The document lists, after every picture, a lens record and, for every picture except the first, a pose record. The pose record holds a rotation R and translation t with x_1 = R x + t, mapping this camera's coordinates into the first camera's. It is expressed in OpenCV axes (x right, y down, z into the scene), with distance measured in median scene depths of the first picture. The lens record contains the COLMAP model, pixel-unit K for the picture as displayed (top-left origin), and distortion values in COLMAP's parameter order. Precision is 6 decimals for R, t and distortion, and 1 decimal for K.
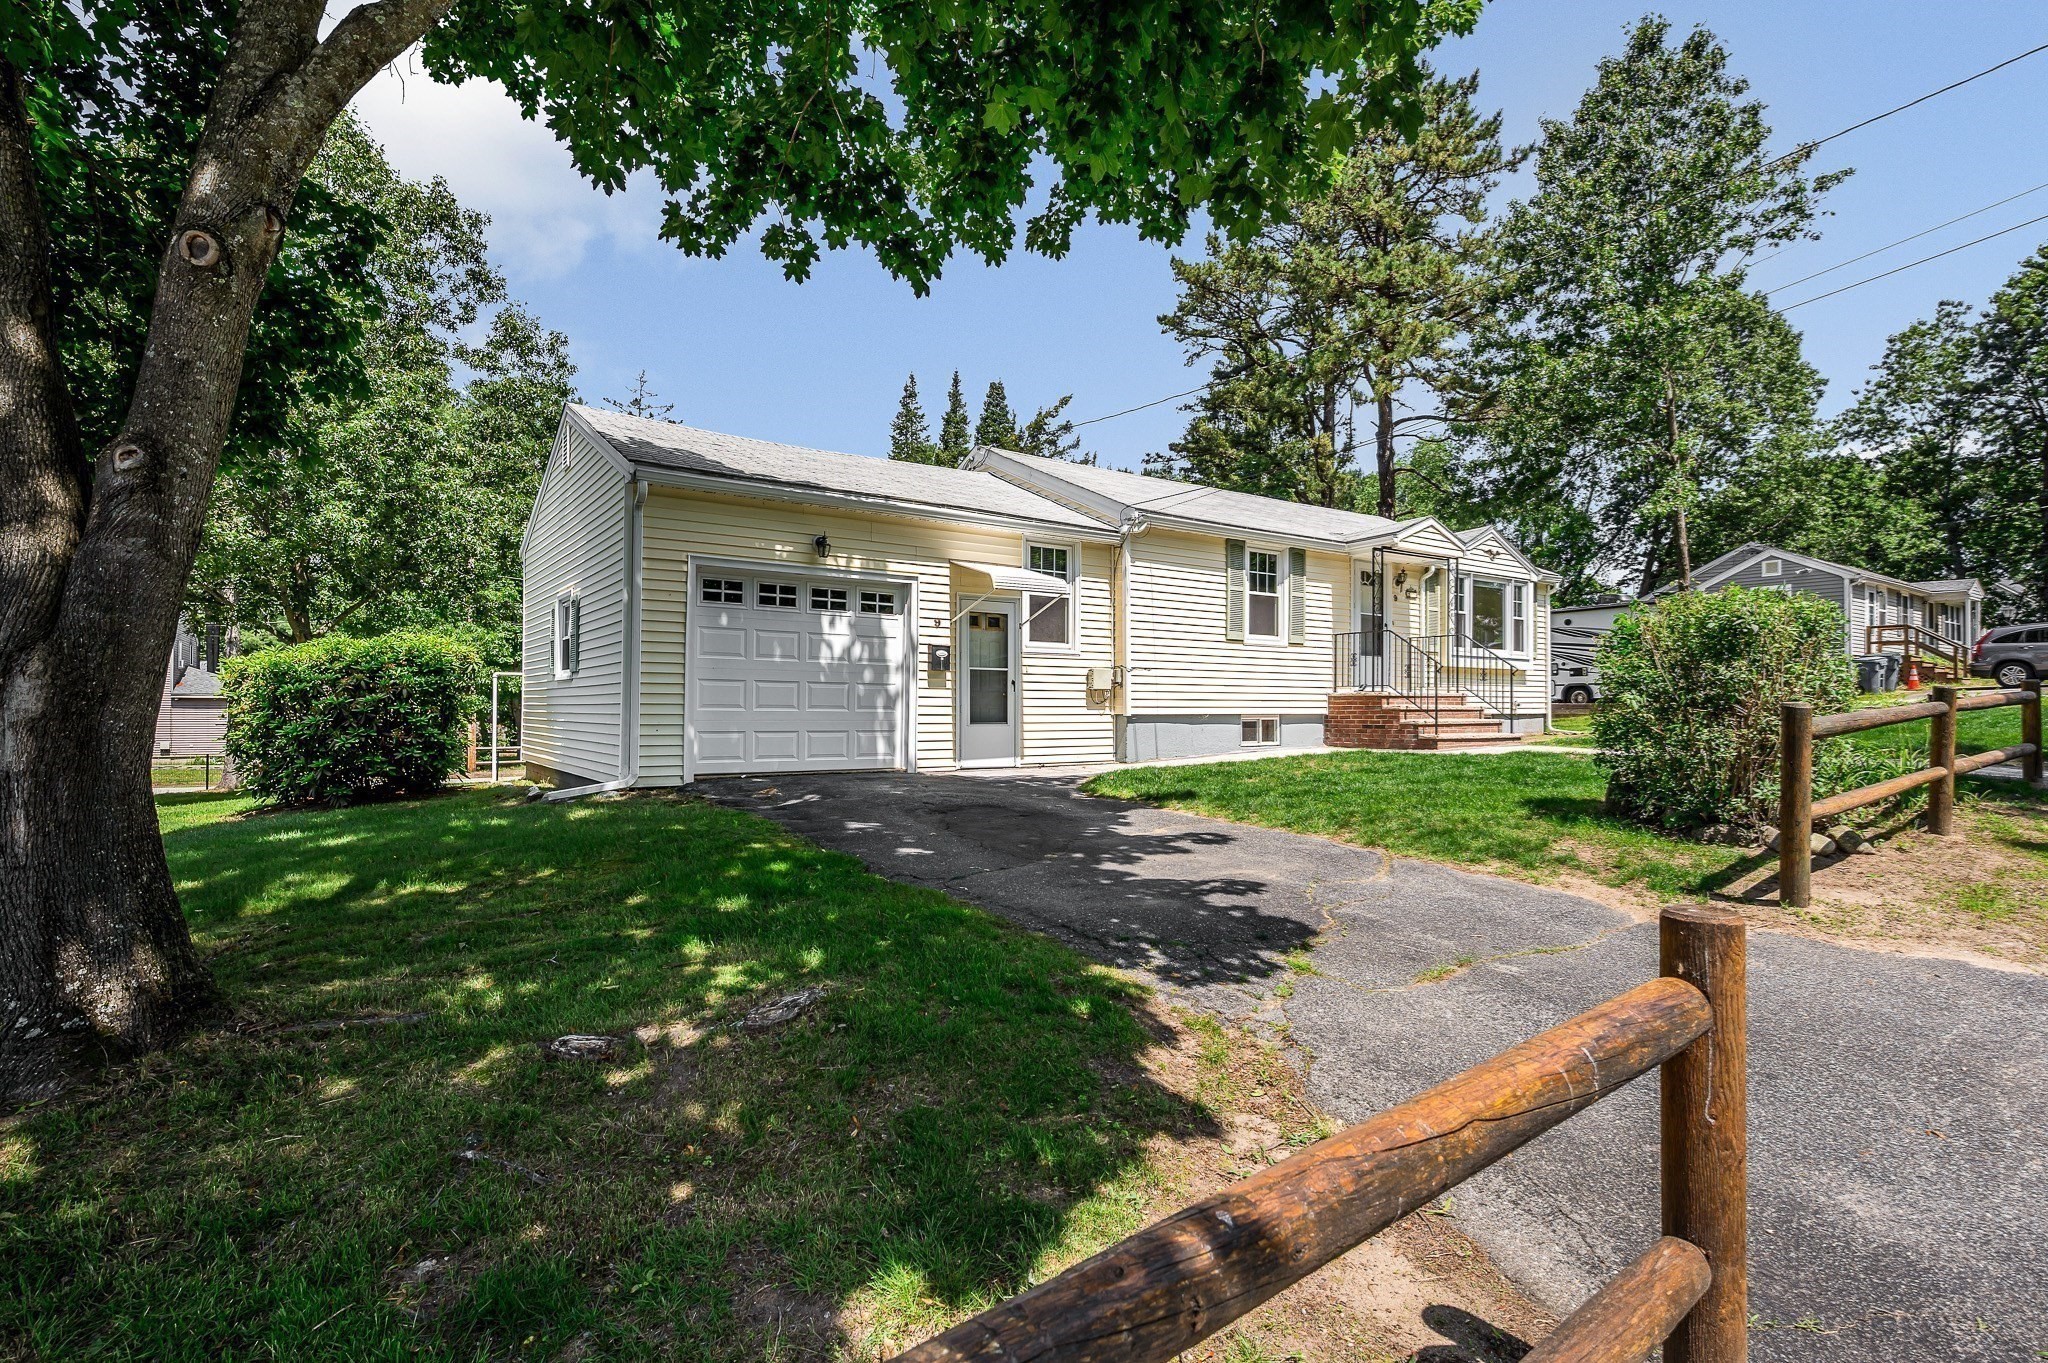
lens RADIAL K [[959.3, 0, 1027.0], [0, 959.3, 698.0], [0, 0, 1]] dist [0.002010, 0.000048]
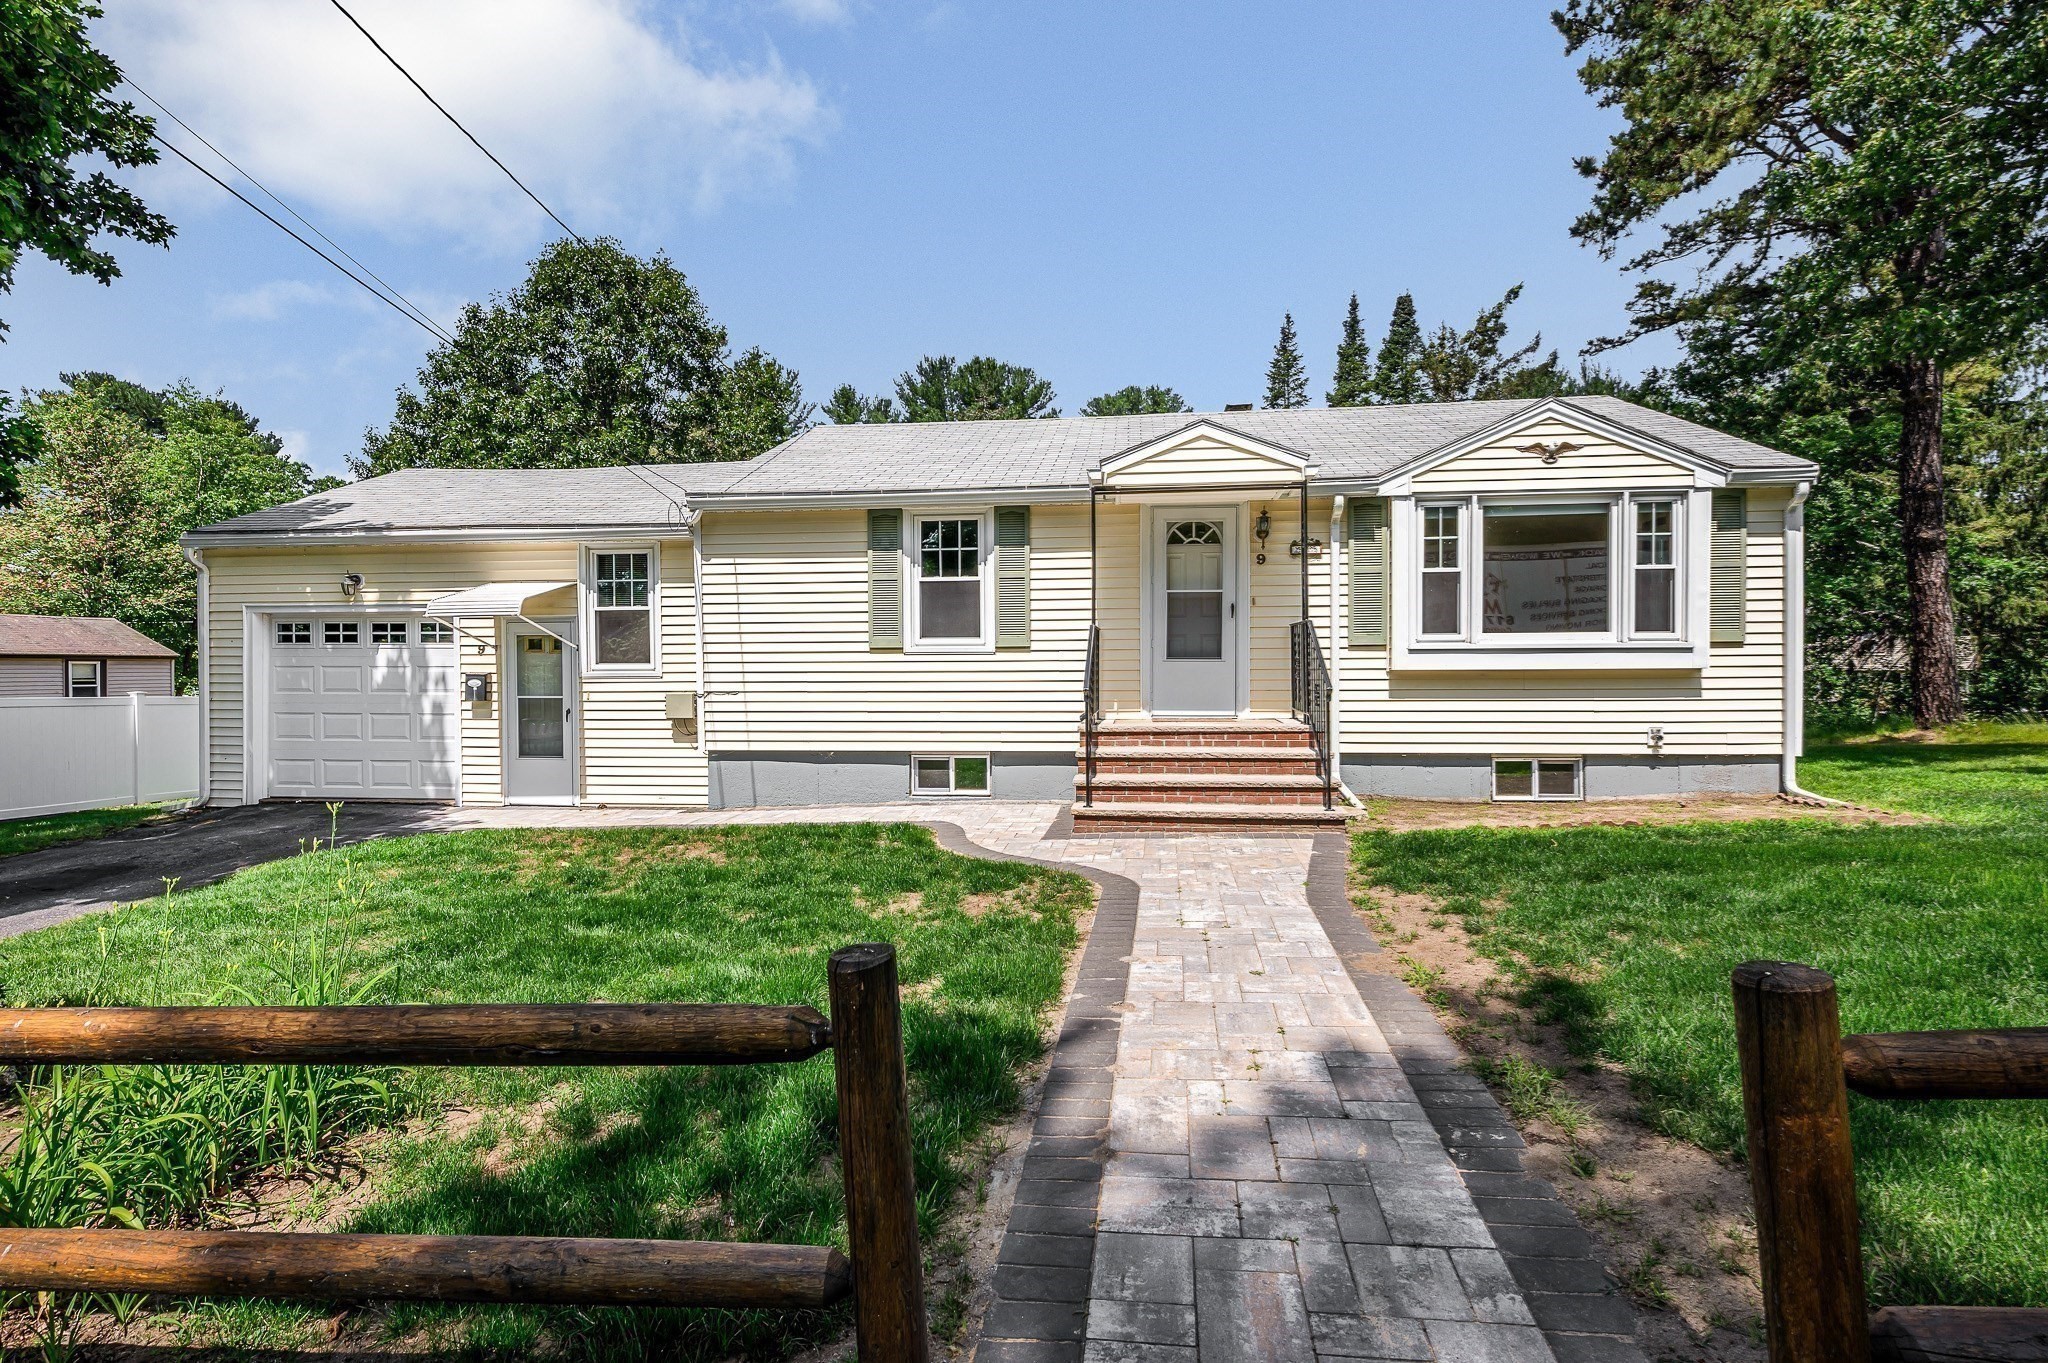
lens RADIAL K [[934.1, 0, 1023.1], [0, 934.1, 672.9], [0, 0, 1]] dist [-0.002299, -0.000046]
pose [[0.762375, -0.004337, -0.647121, 0.821465], [0.013675, 0.999862, 0.009411, -0.051449], [0.646991, -0.016024, 0.762329, 0.580391]]
